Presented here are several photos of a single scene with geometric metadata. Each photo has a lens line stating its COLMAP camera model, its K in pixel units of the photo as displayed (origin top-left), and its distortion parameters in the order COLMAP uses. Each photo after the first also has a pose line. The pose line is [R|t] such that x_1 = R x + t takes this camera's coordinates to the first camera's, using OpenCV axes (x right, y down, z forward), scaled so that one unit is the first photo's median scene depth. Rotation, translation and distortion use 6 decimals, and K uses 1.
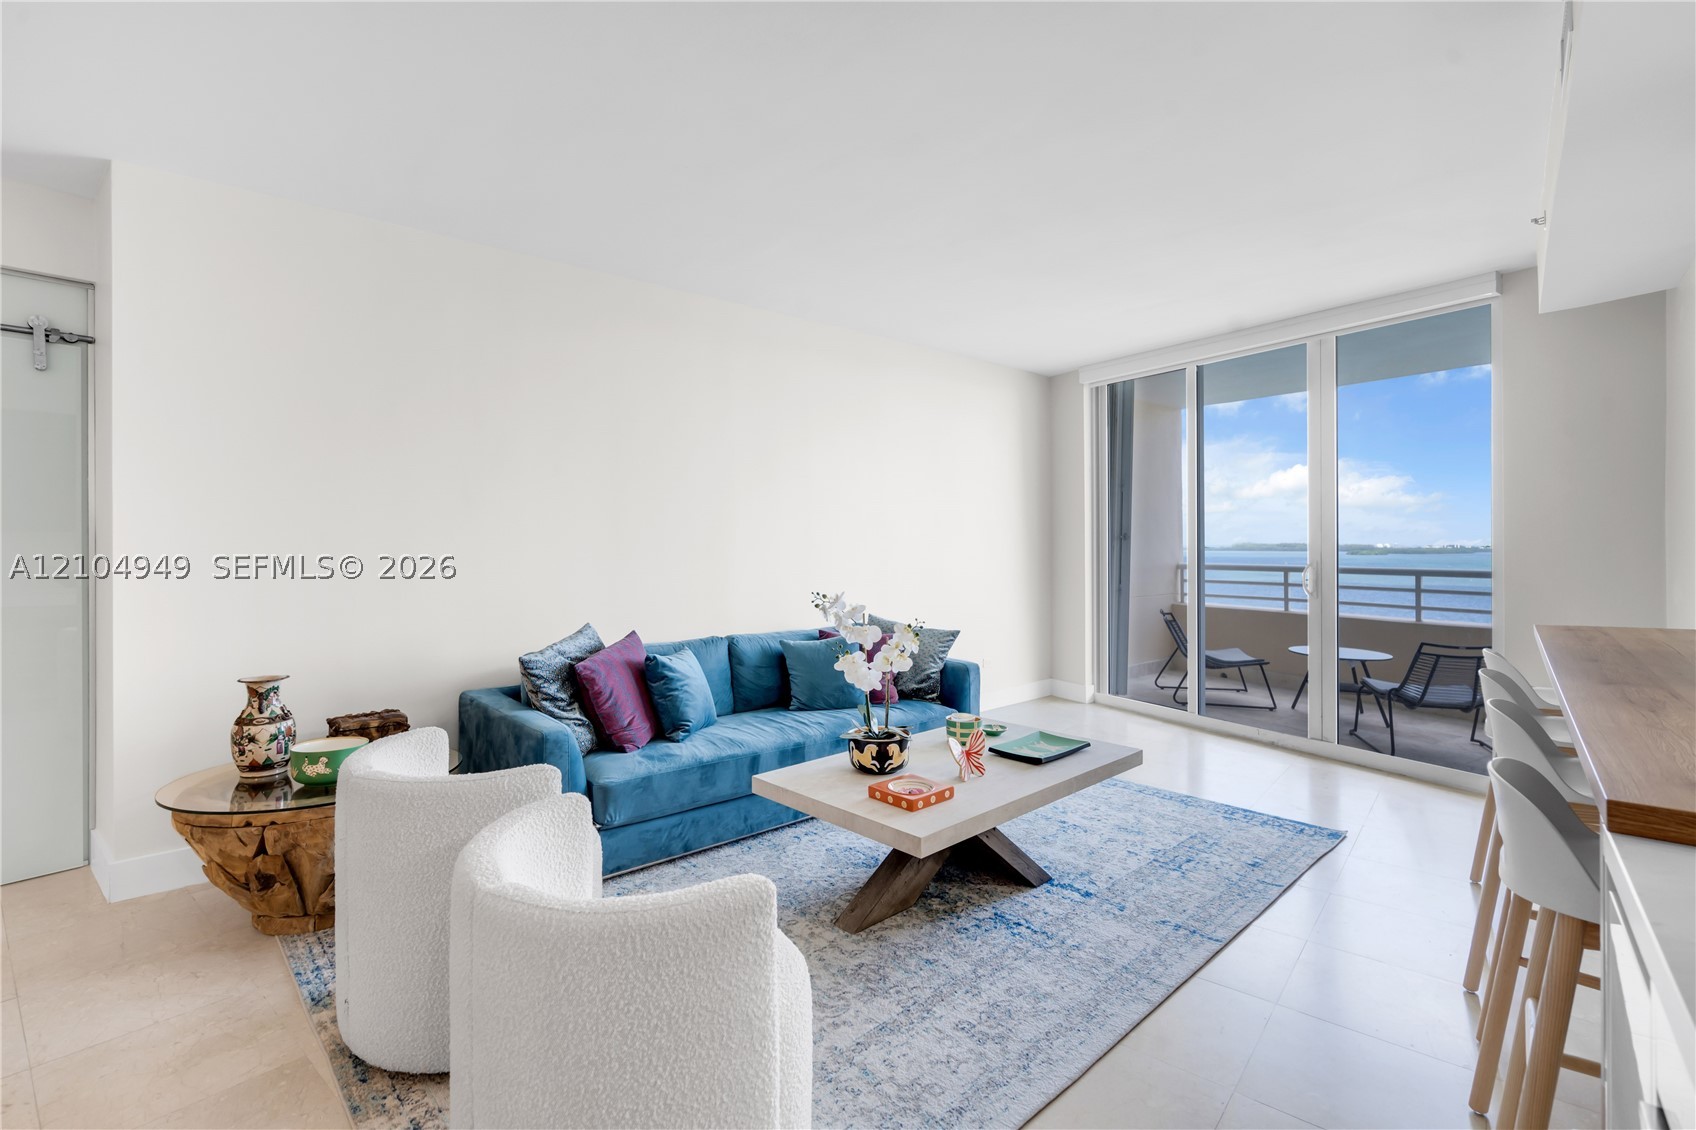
lens RADIAL K [[779.4, 0, 864.1], [0, 779.4, 546.1], [0, 0, 1]] dist [-0.015176, 0.000552]
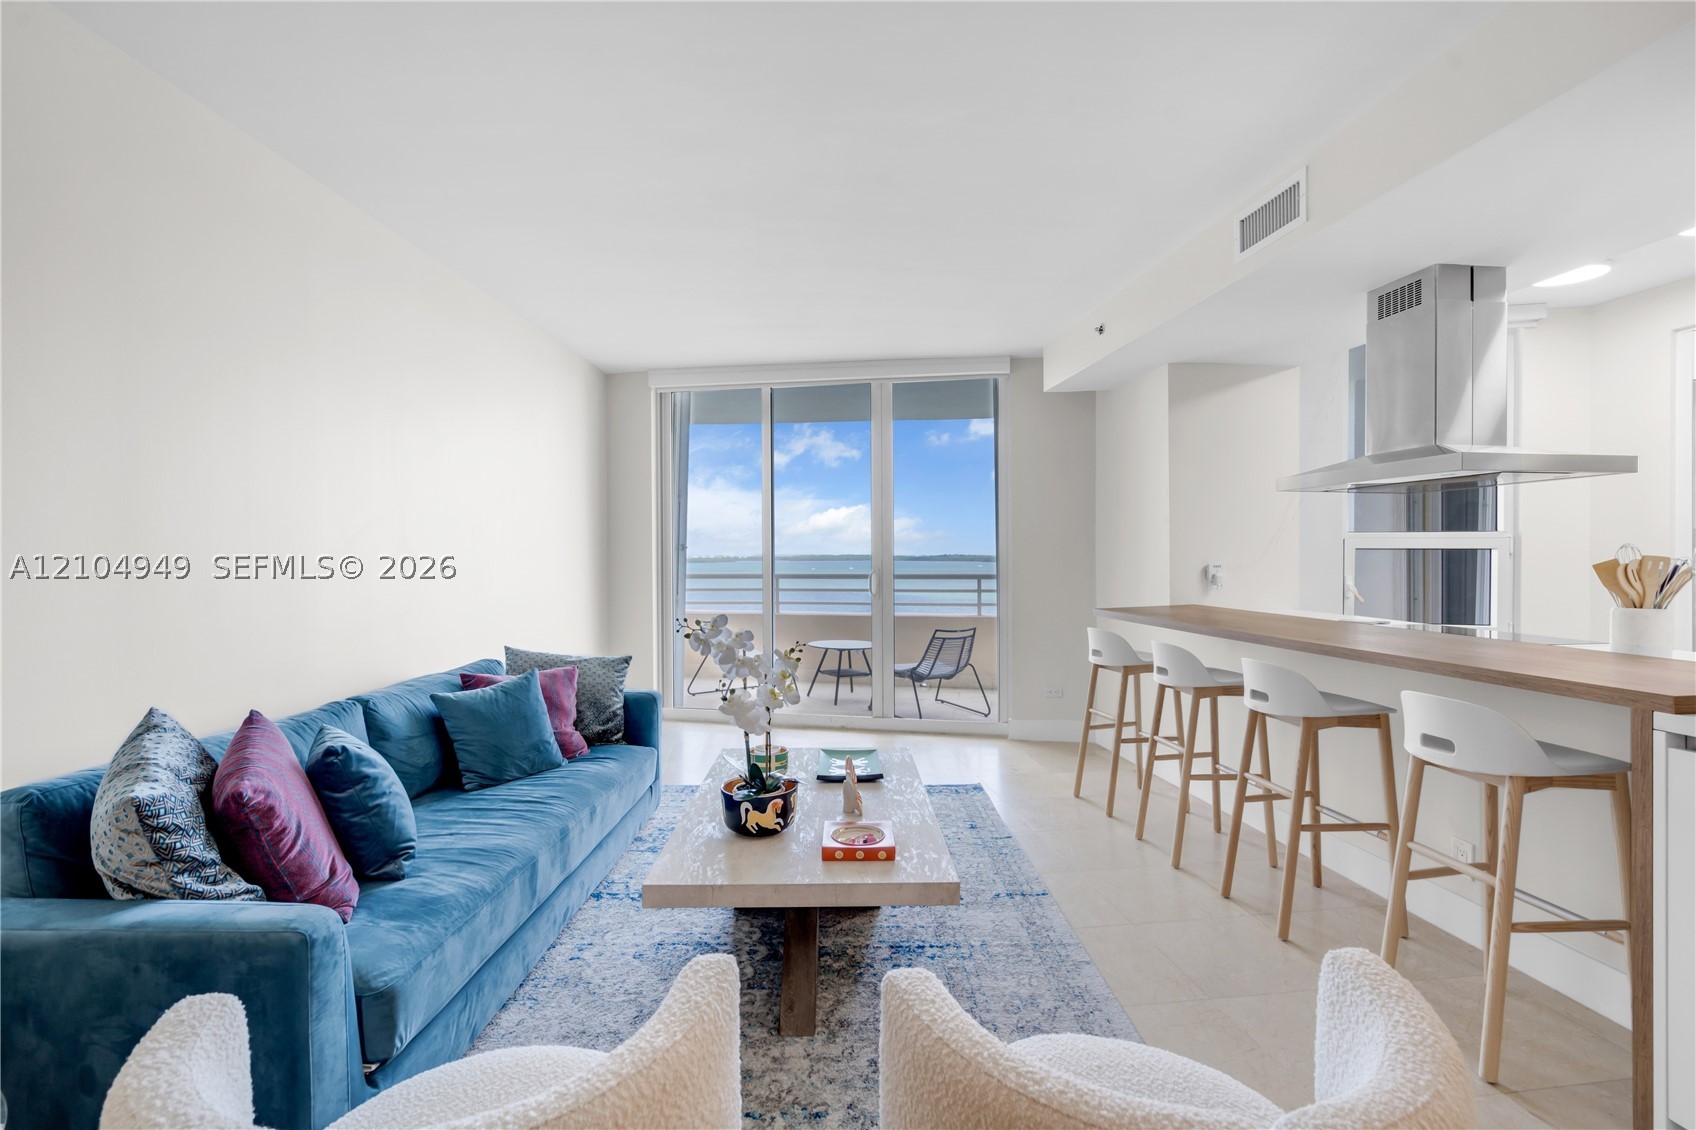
lens RADIAL K [[768.5, 0, 814.0], [0, 768.5, 556.5], [0, 0, 1]] dist [-0.007334, 0.001891]
pose [[0.679966, -0.005417, 0.733223, -0.429390], [0.006124, 0.999980, 0.001708, -0.001579], [-0.733218, 0.003329, 0.679986, 0.324351]]
